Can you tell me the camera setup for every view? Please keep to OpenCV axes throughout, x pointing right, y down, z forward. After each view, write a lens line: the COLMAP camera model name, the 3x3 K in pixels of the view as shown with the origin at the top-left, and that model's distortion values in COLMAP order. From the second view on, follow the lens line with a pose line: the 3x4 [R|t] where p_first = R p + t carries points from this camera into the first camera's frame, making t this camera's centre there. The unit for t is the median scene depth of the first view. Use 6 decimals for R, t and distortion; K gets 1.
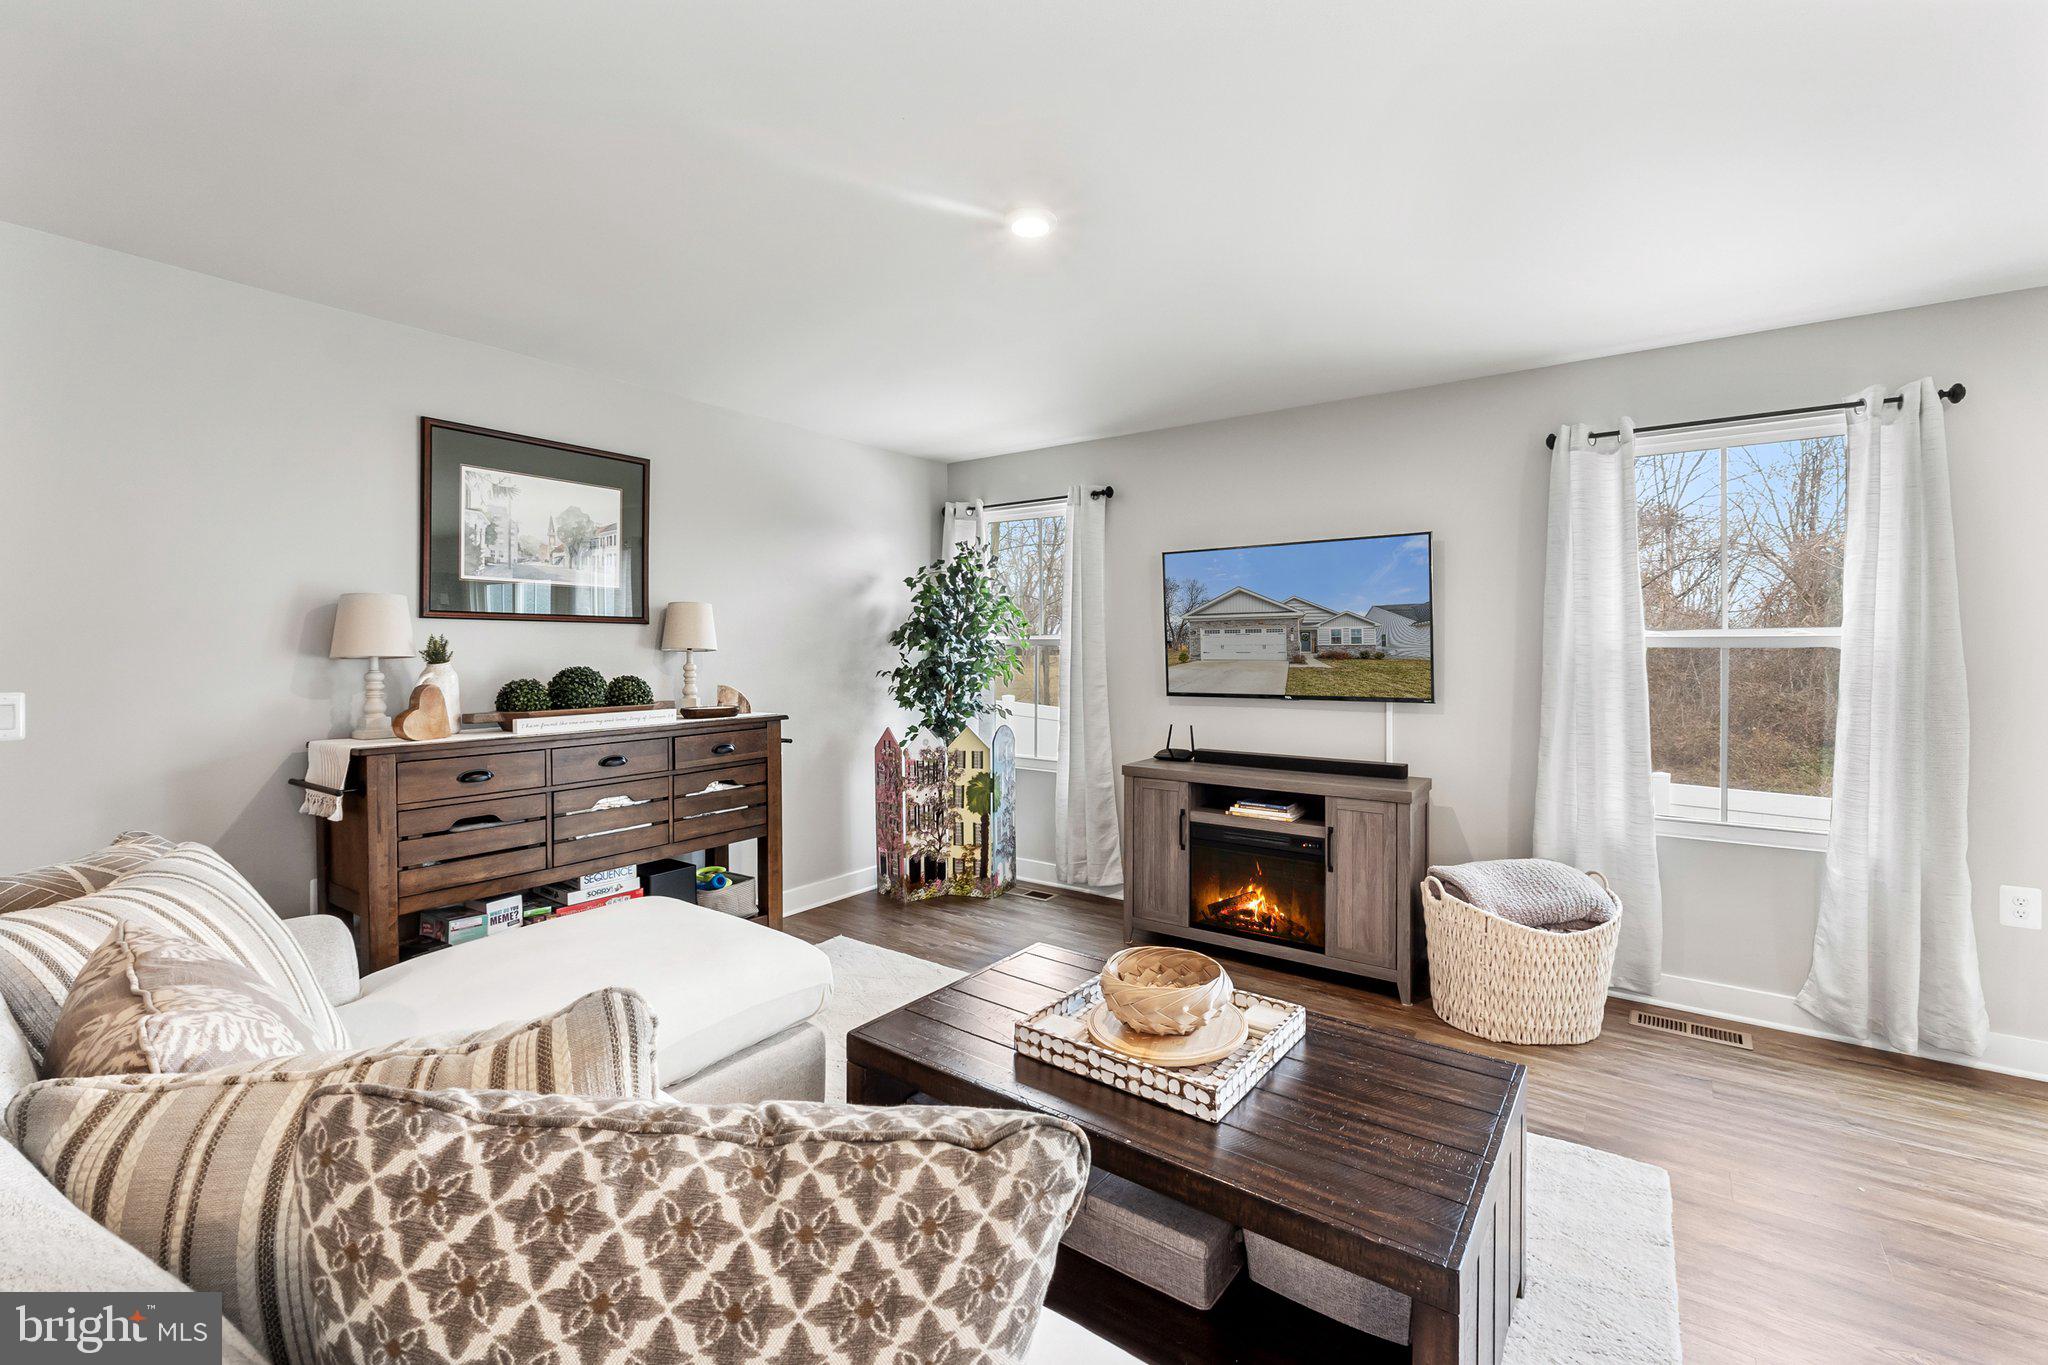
lens RADIAL K [[868.3, 0, 1004.6], [0, 868.3, 664.7], [0, 0, 1]] dist [-0.004307, -0.000995]
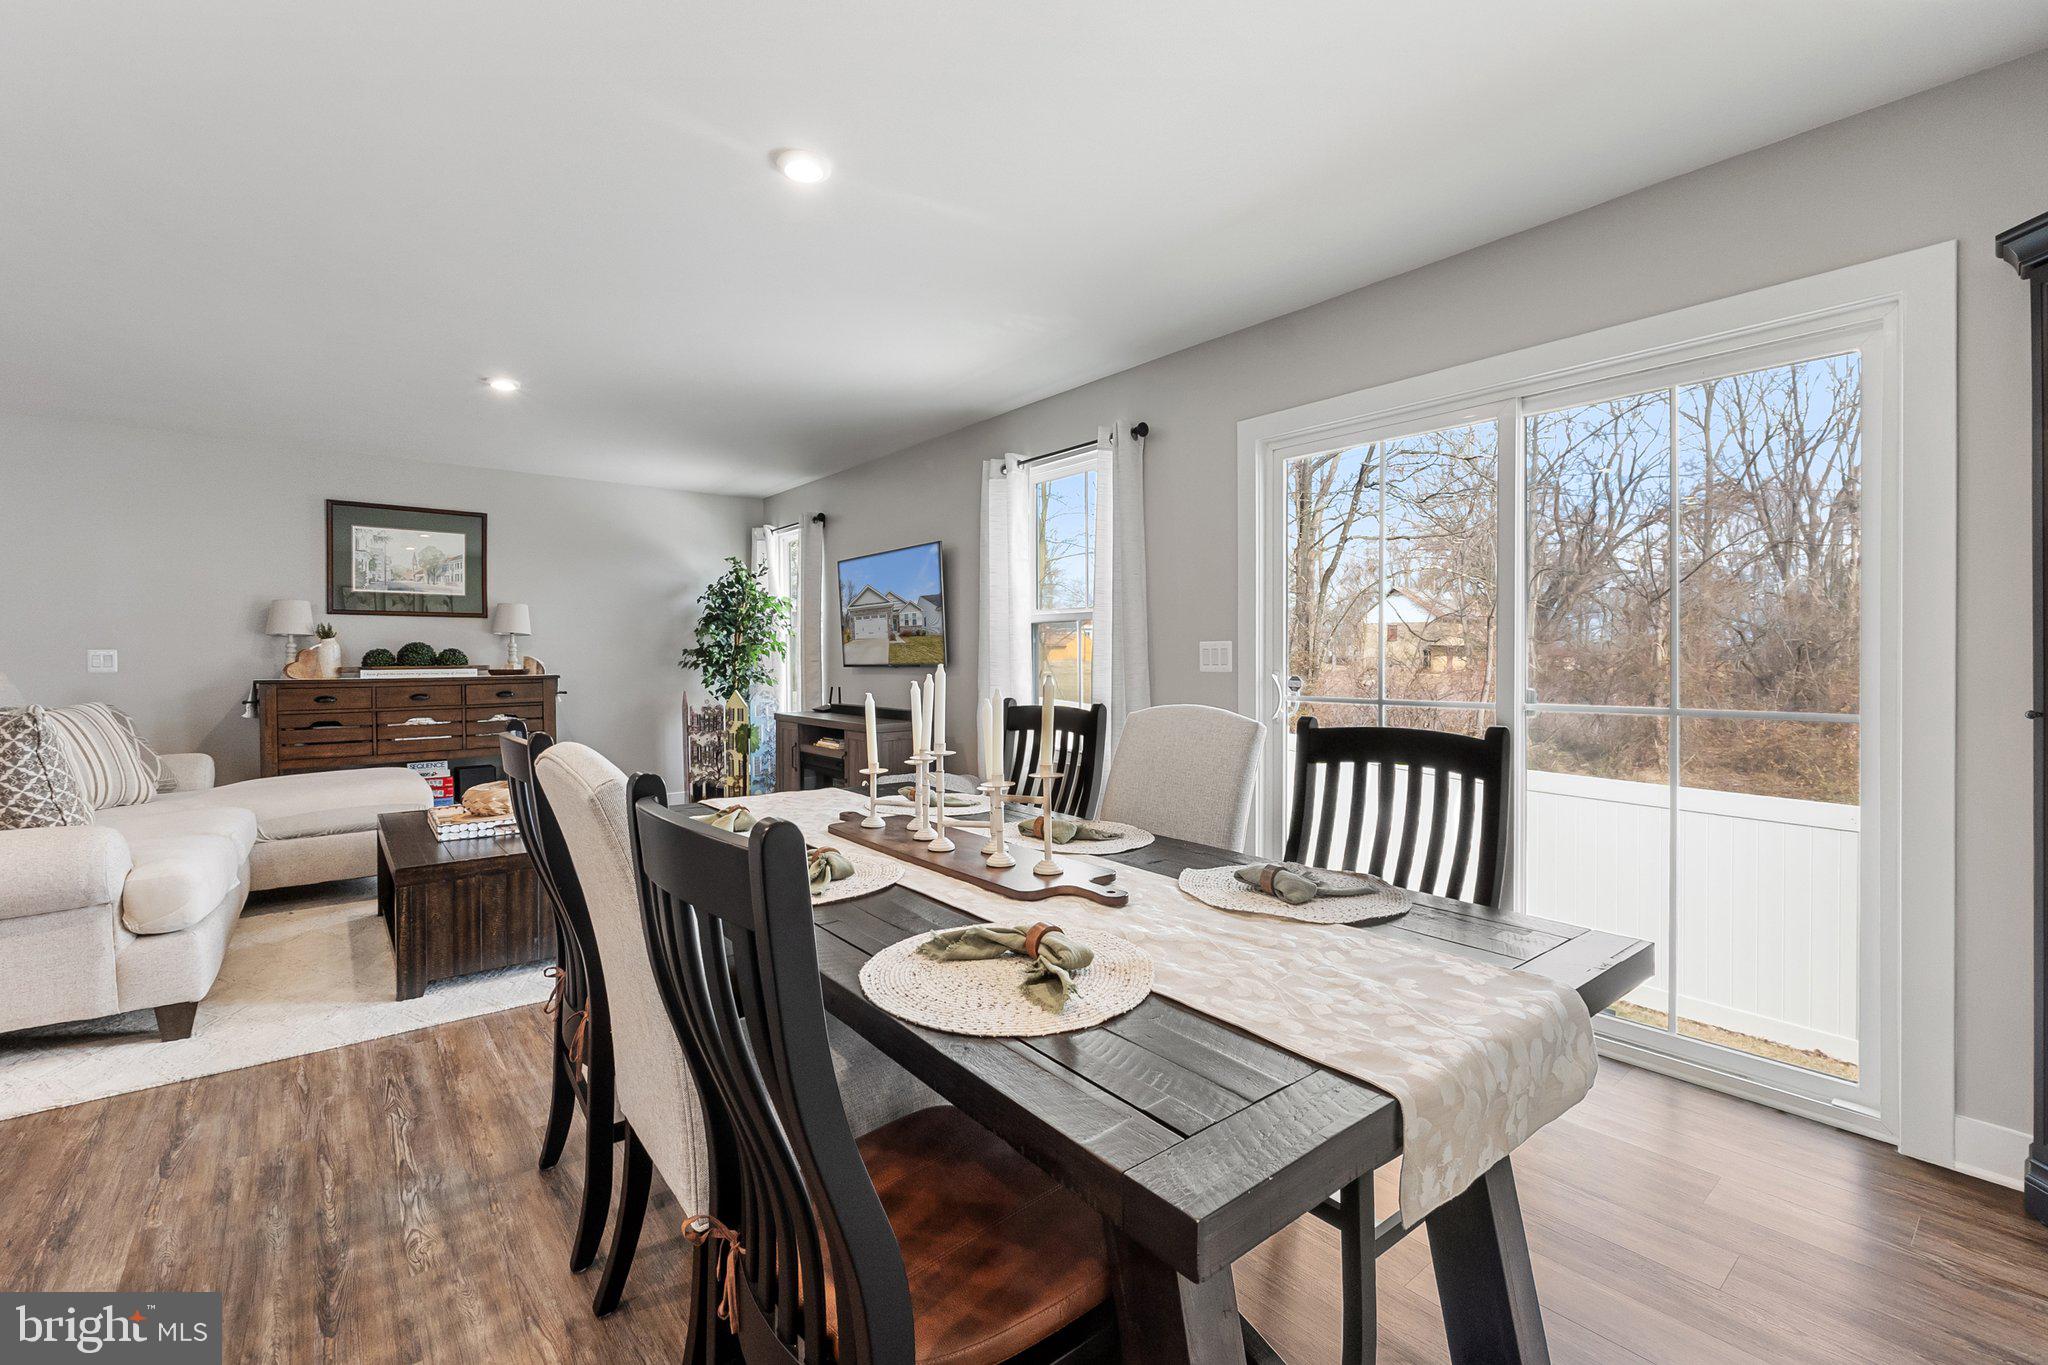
lens RADIAL K [[868.3, 0, 1023.2], [0, 868.3, 681.9], [0, 0, 1]] dist [-0.004307, -0.000995]
pose [[0.967117, 0.004344, -0.254296, 0.898999], [-0.002444, 0.999967, 0.007784, 0.053349], [0.254321, -0.006907, 0.967095, -0.270168]]
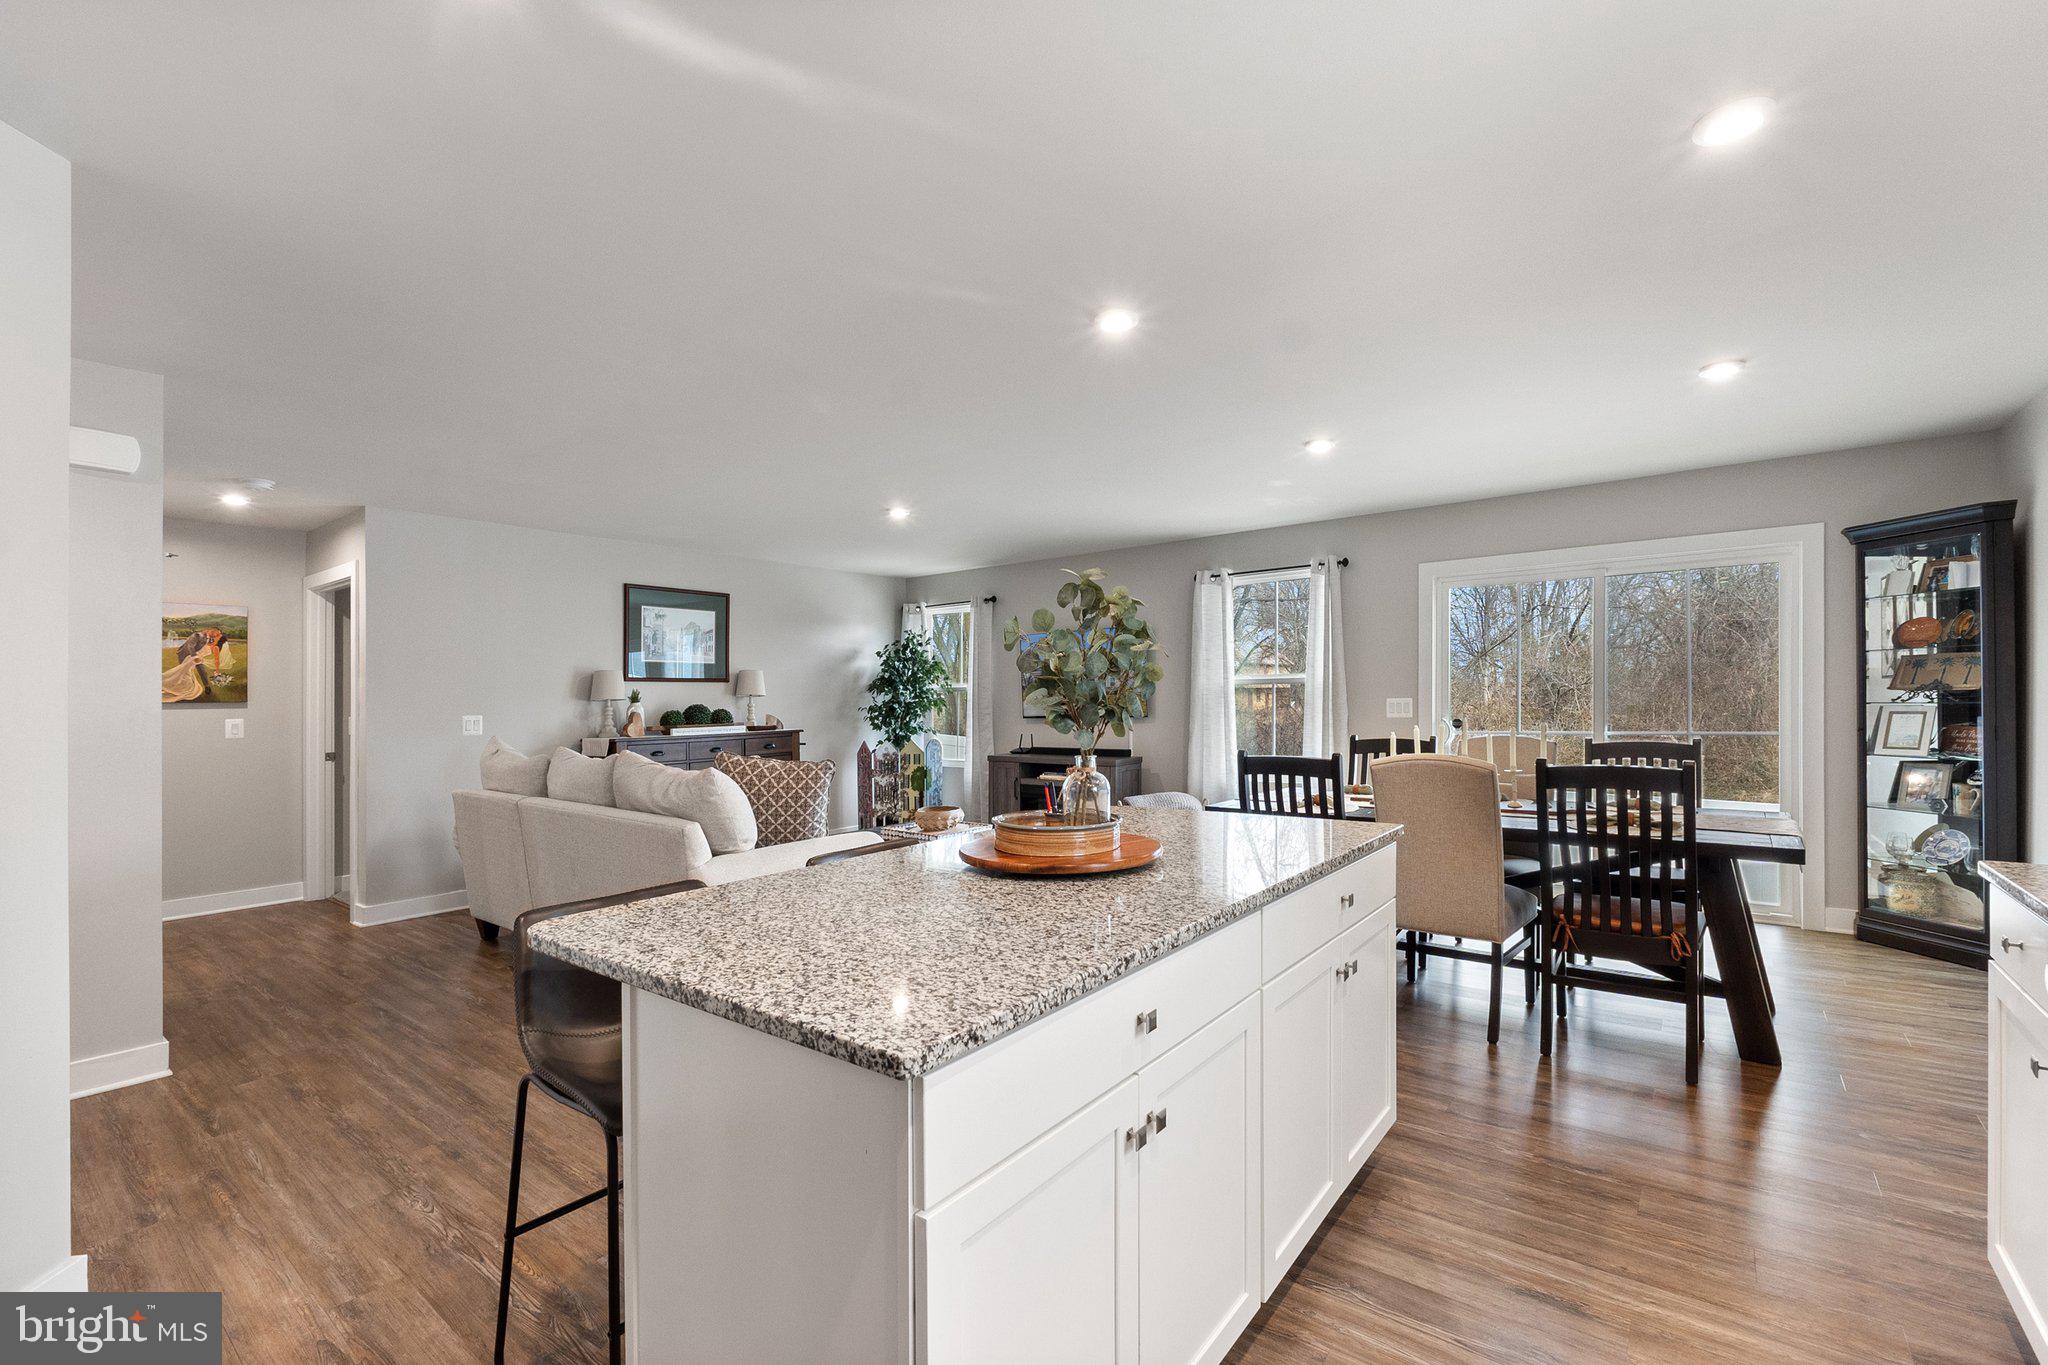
lens RADIAL K [[868.3, 0, 1006.2], [0, 868.3, 688.6], [0, 0, 1]] dist [-0.004307, -0.000995]
pose [[0.999358, -0.017444, -0.031306, 0.234108], [0.016361, 0.999271, -0.034507, 0.040032], [0.031886, 0.033973, 0.998914, -0.811837]]
